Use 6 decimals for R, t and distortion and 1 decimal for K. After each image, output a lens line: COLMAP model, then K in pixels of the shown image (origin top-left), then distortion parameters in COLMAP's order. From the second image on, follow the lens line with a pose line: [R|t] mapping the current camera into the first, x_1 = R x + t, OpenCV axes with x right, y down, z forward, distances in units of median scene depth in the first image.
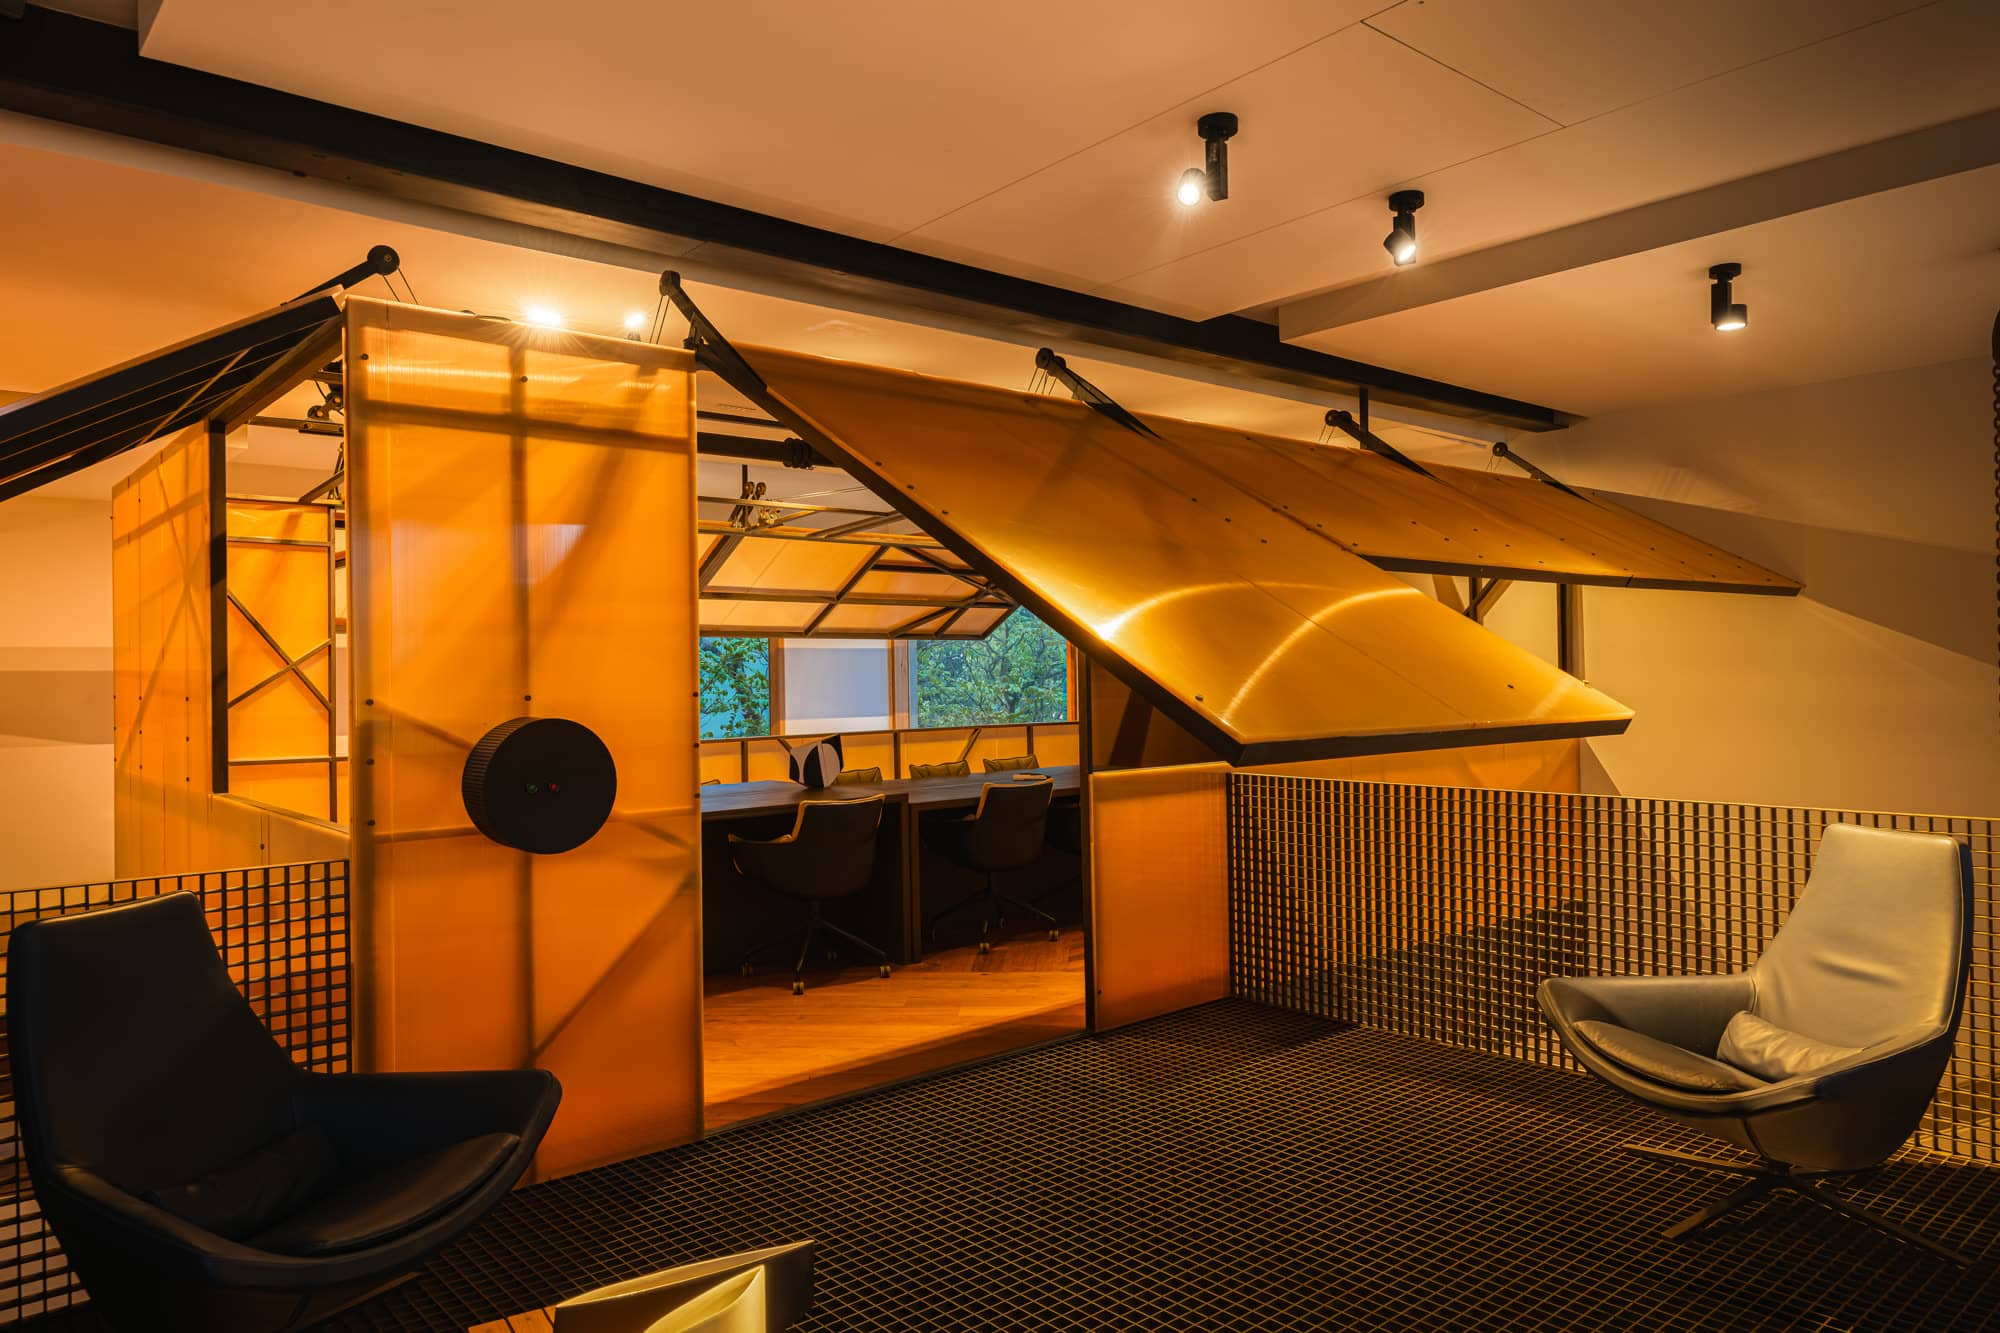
lens RADIAL K [[1299.9, 0, 997.1], [0, 1299.9, 658.5], [0, 0, 1]] dist [-0.001685, -0.003688]
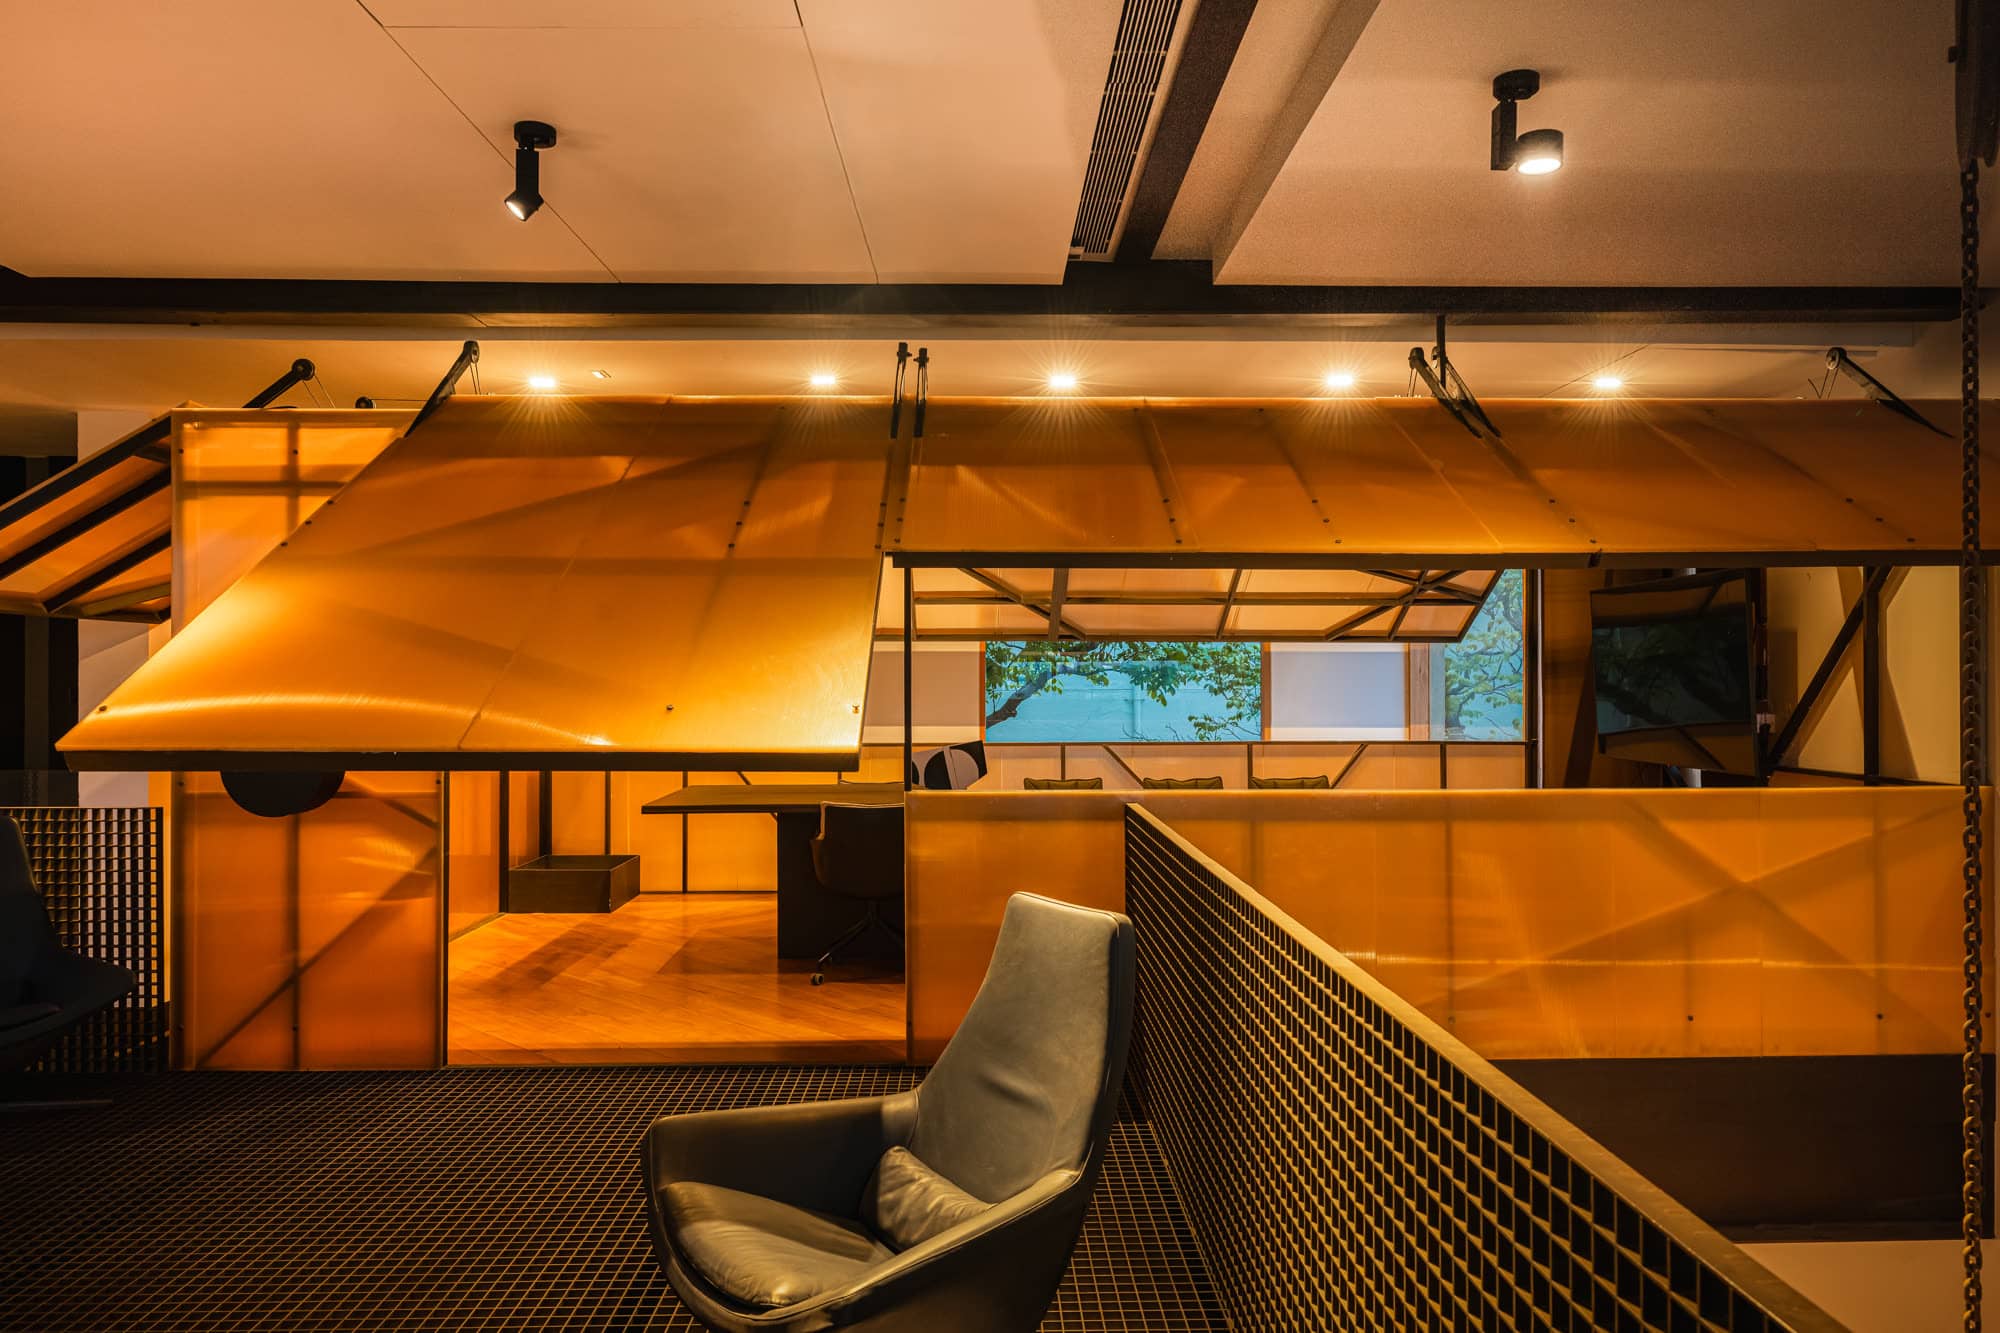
lens RADIAL K [[1333.9, 0, 999.5], [0, 1333.9, 665.8], [0, 0, 1]] dist [0.000731, -0.032769]
pose [[0.778023, 0.005414, -0.628213, 0.604854], [-0.002382, 0.999981, 0.005667, -0.005925], [0.628232, -0.002913, 0.778021, 0.241564]]
